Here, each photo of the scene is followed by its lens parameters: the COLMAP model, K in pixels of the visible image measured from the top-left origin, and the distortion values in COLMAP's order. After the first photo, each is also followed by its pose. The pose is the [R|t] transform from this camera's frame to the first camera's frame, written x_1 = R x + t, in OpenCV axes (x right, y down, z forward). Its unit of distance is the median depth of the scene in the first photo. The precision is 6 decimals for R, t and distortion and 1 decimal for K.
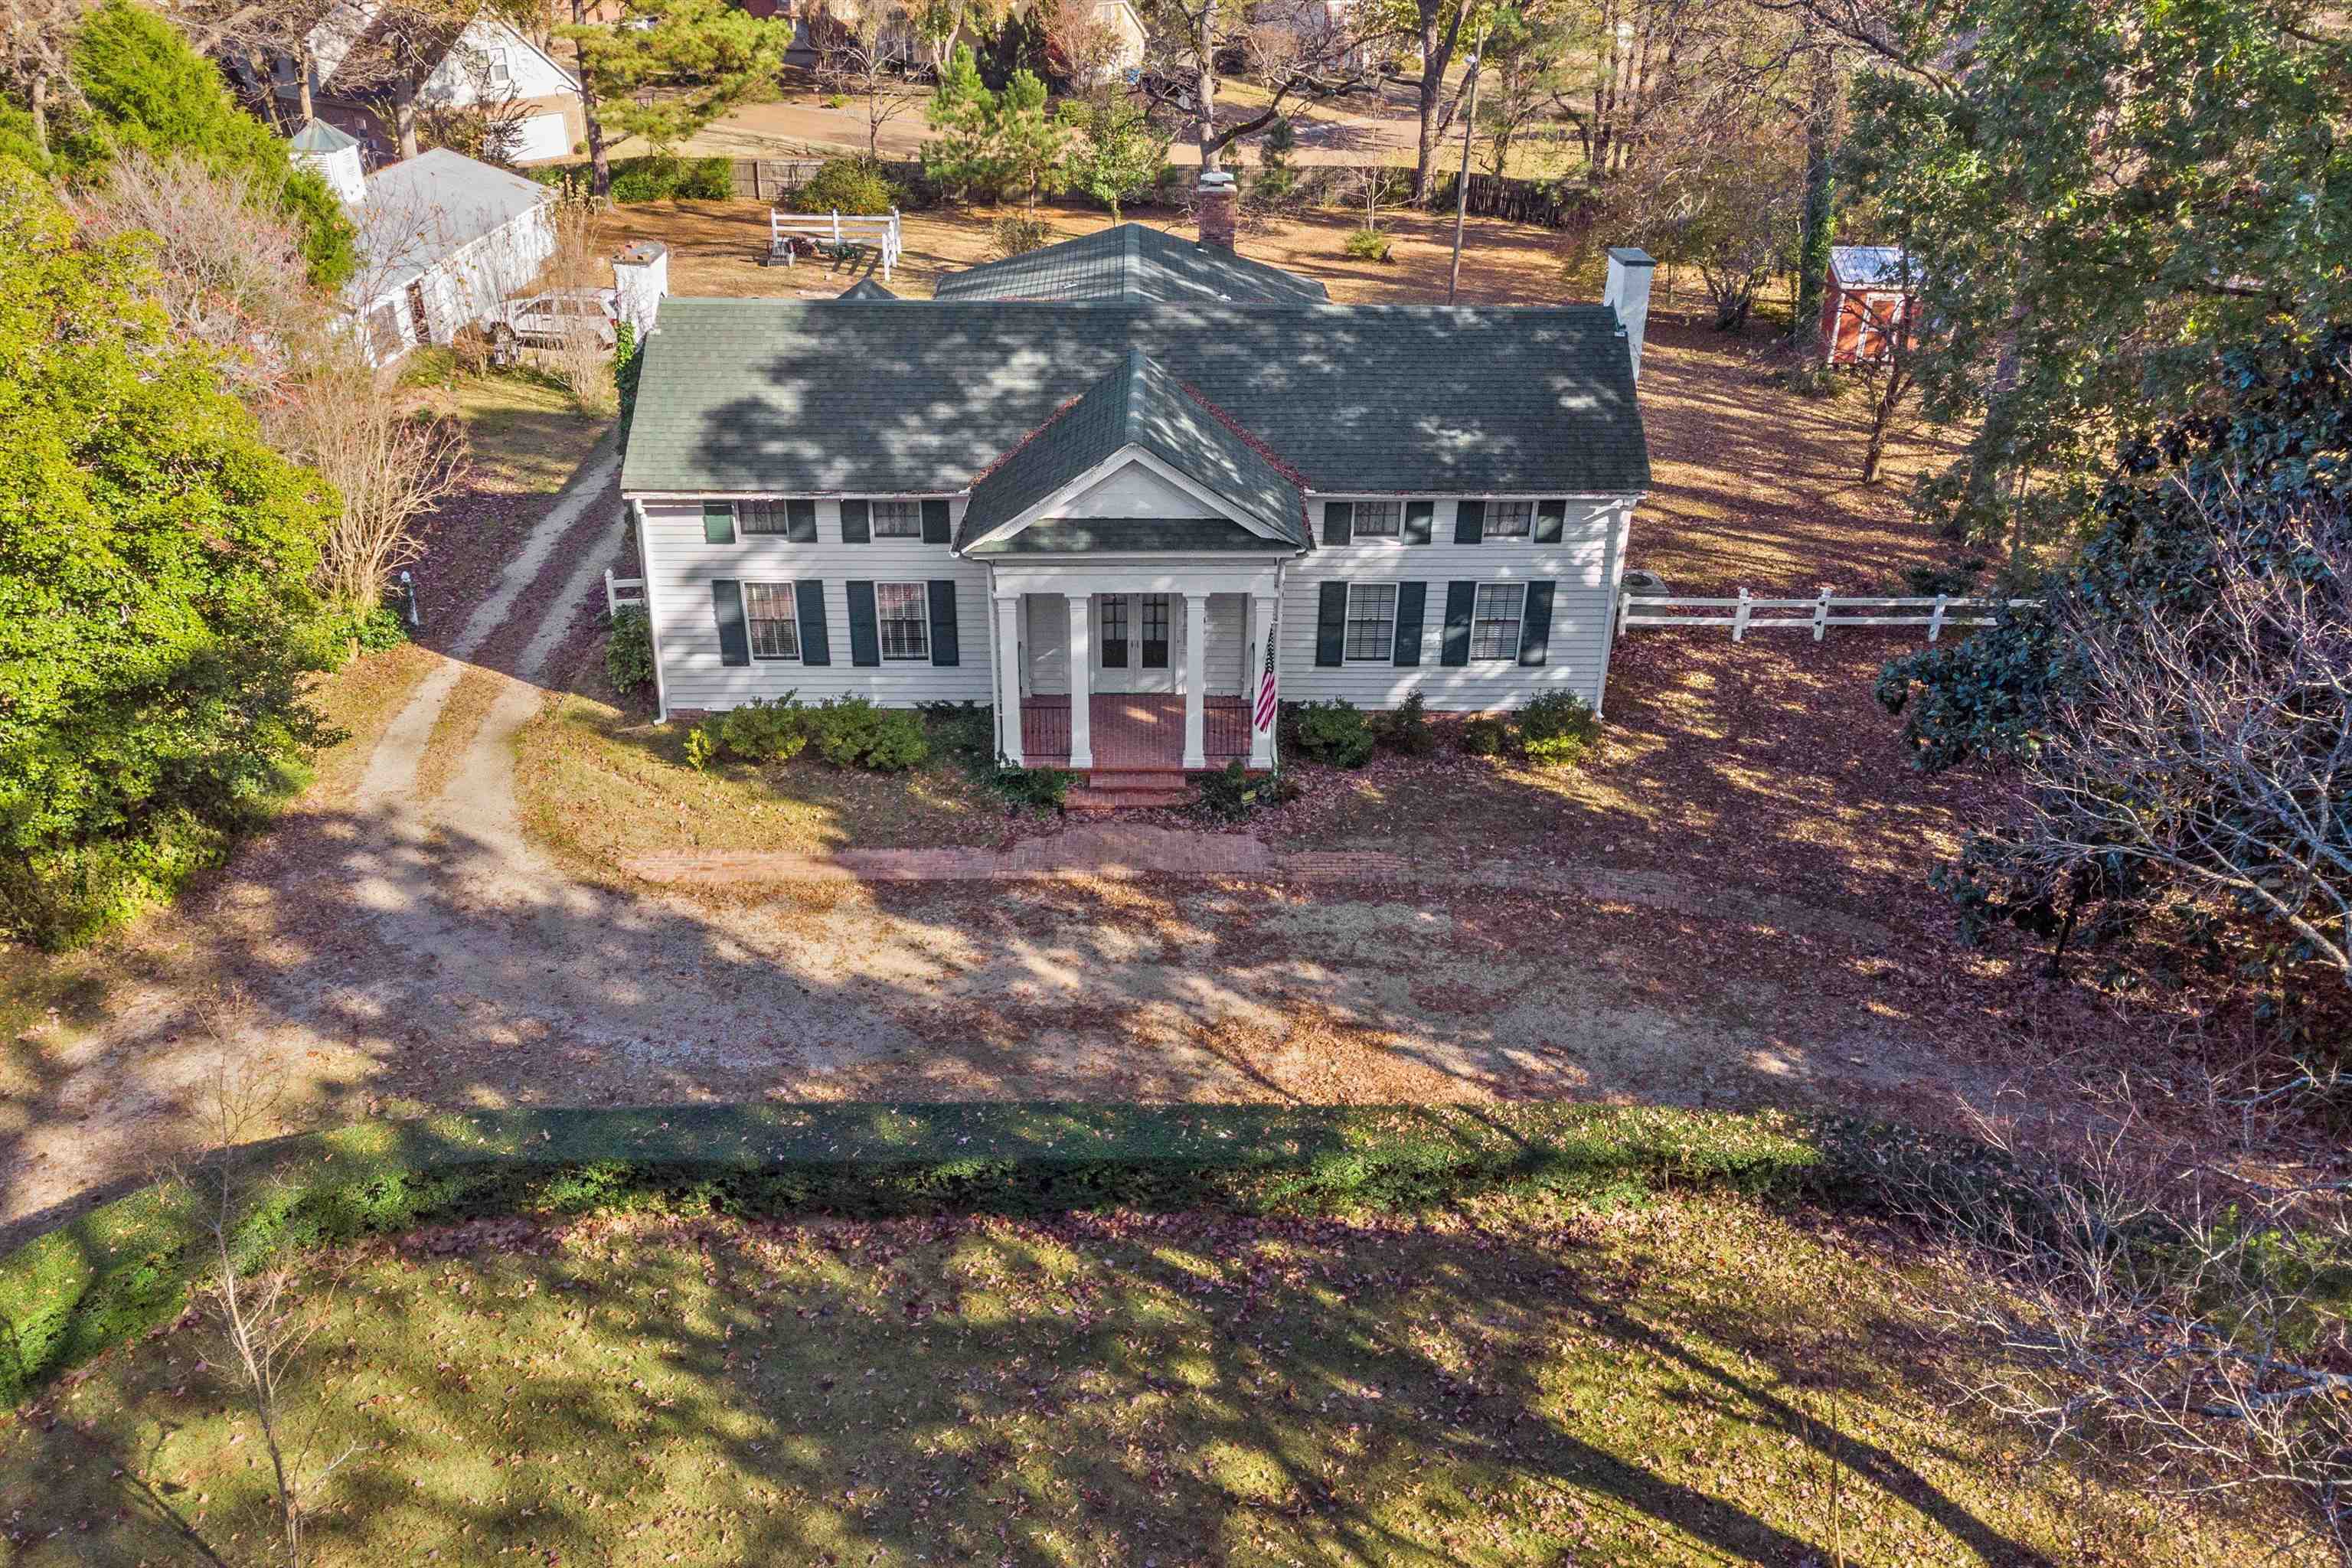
lens RADIAL K [[1183.3, 0, 1176.0], [0, 1183.3, 784.0], [0, 0, 1]] dist [0.037035, 0.000169]
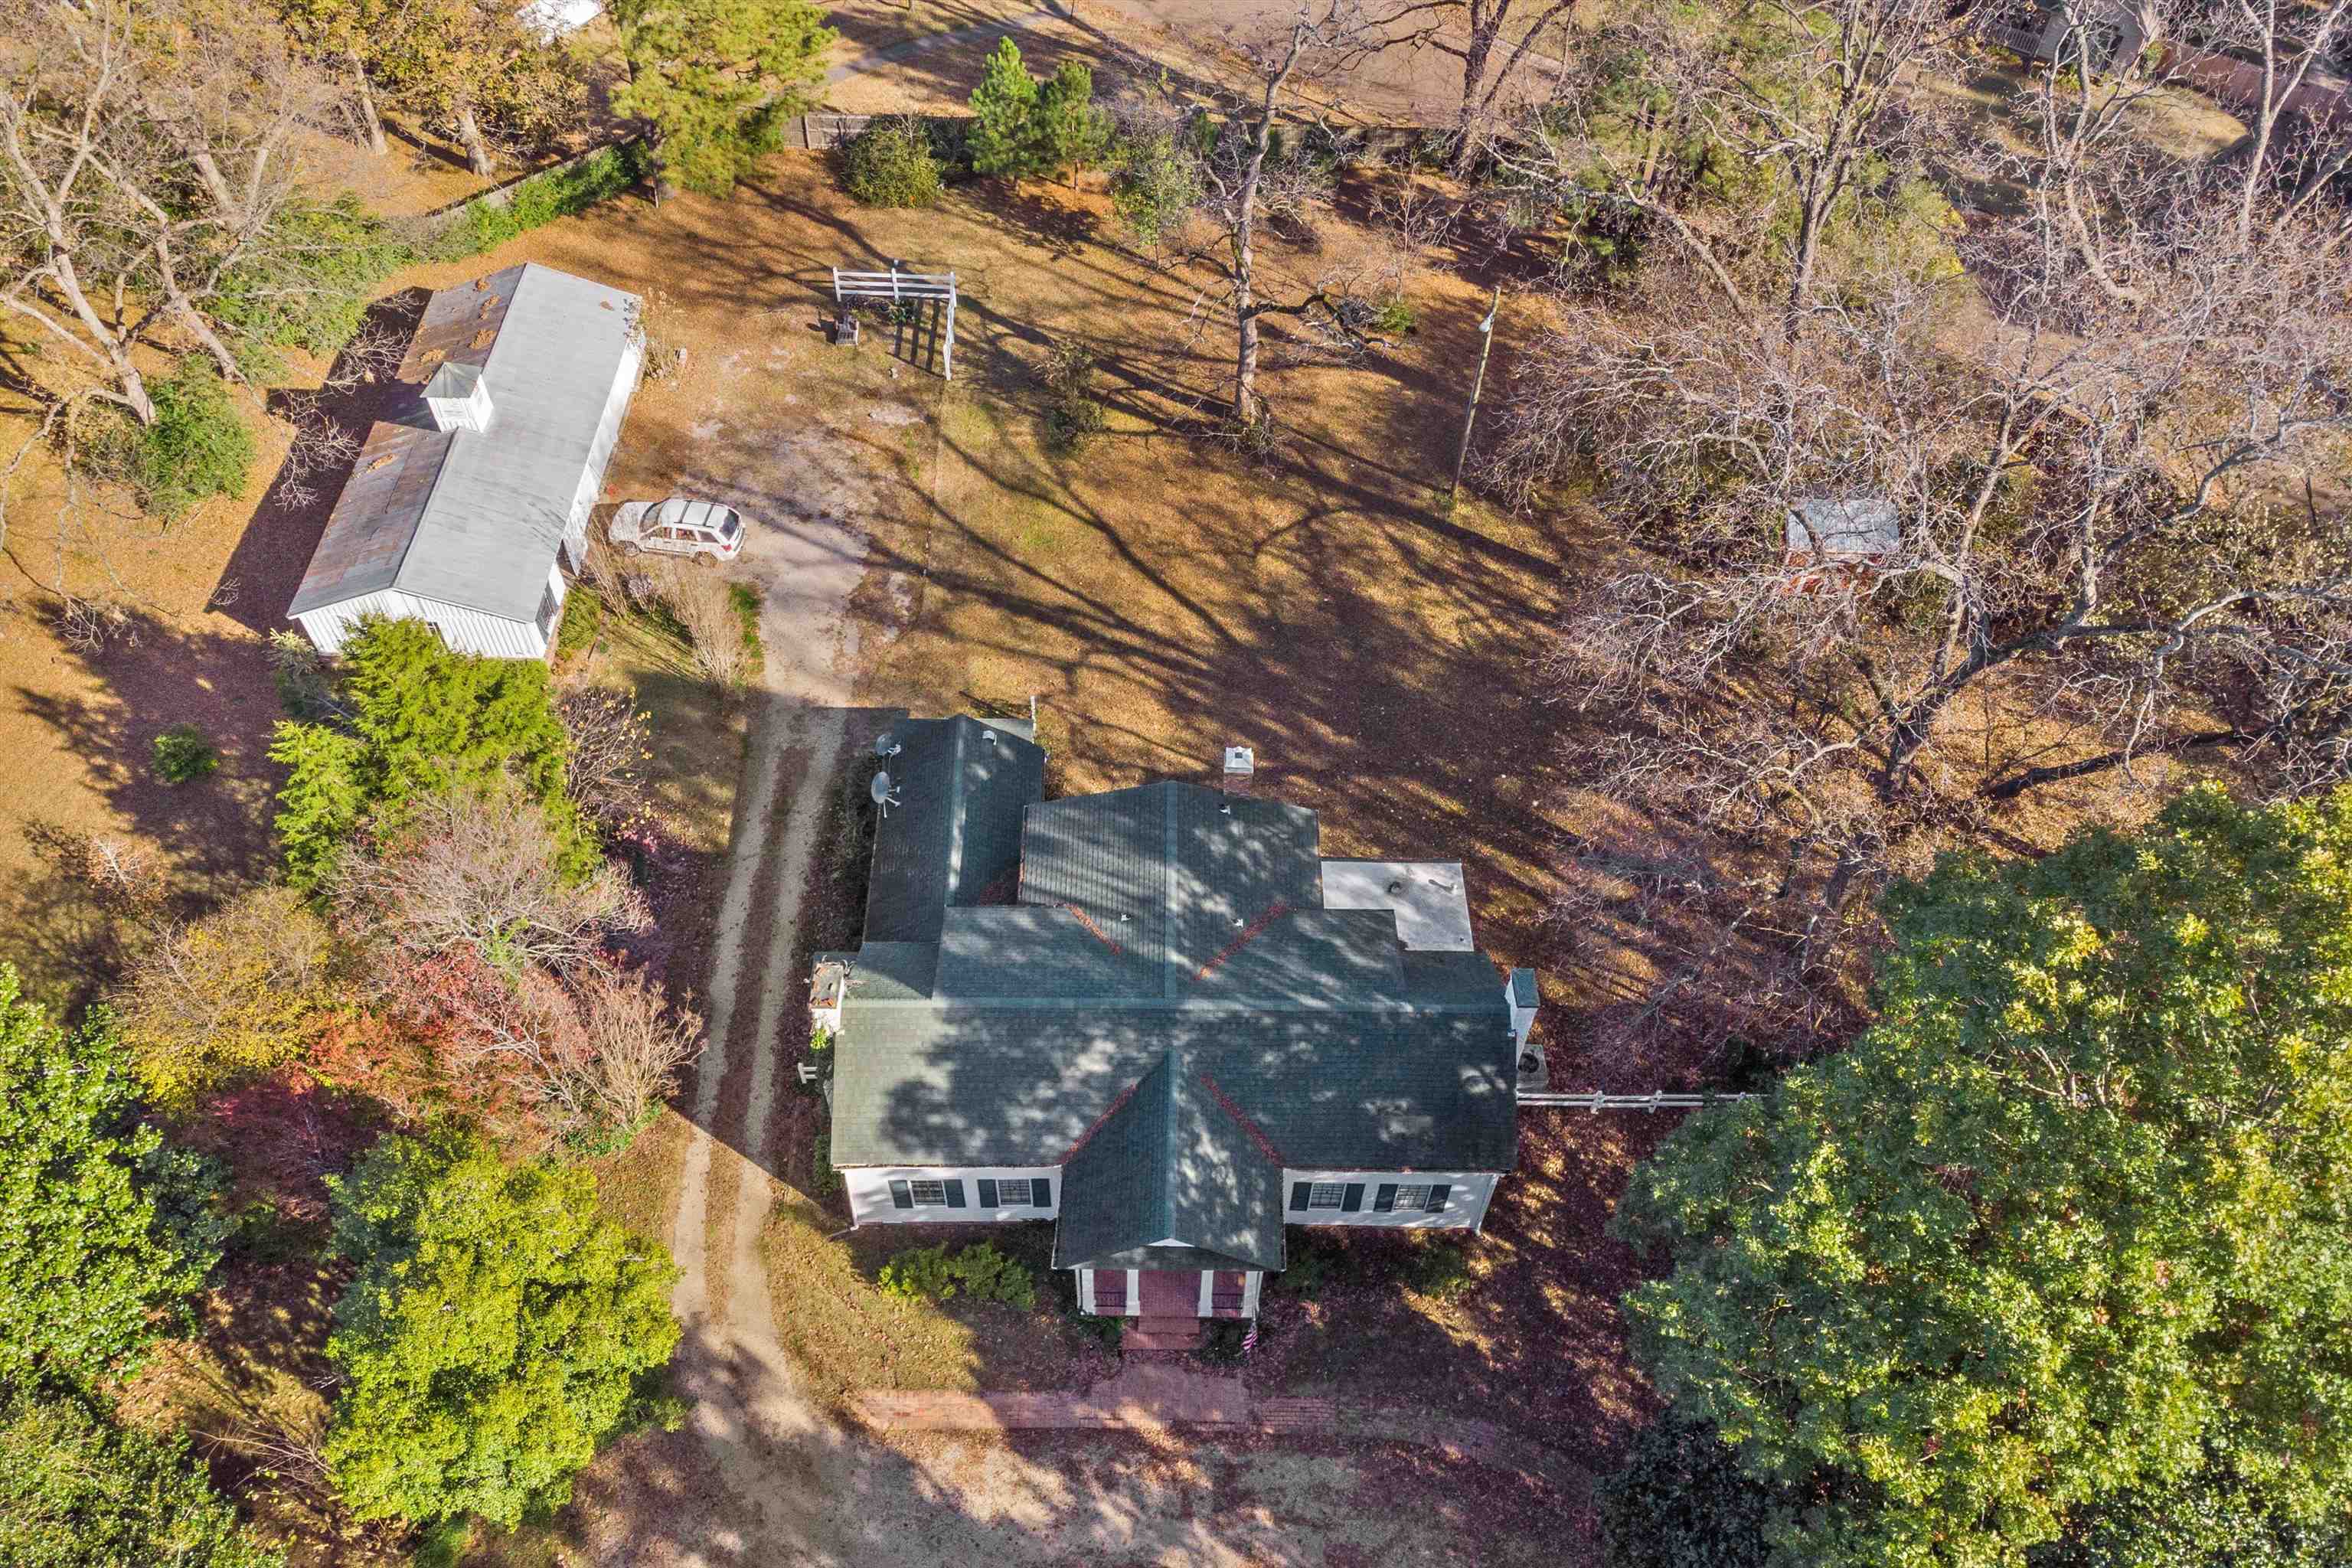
lens RADIAL K [[1091.7, 0, 1191.5], [0, 1091.7, 809.6], [0, 0, 1]] dist [-0.004691, 0.000552]
pose [[0.999139, 0.040908, 0.006938, -0.039282], [-0.041383, 0.970353, 0.238121, -0.995823], [0.003008, -0.238203, 0.971211, -0.236549]]
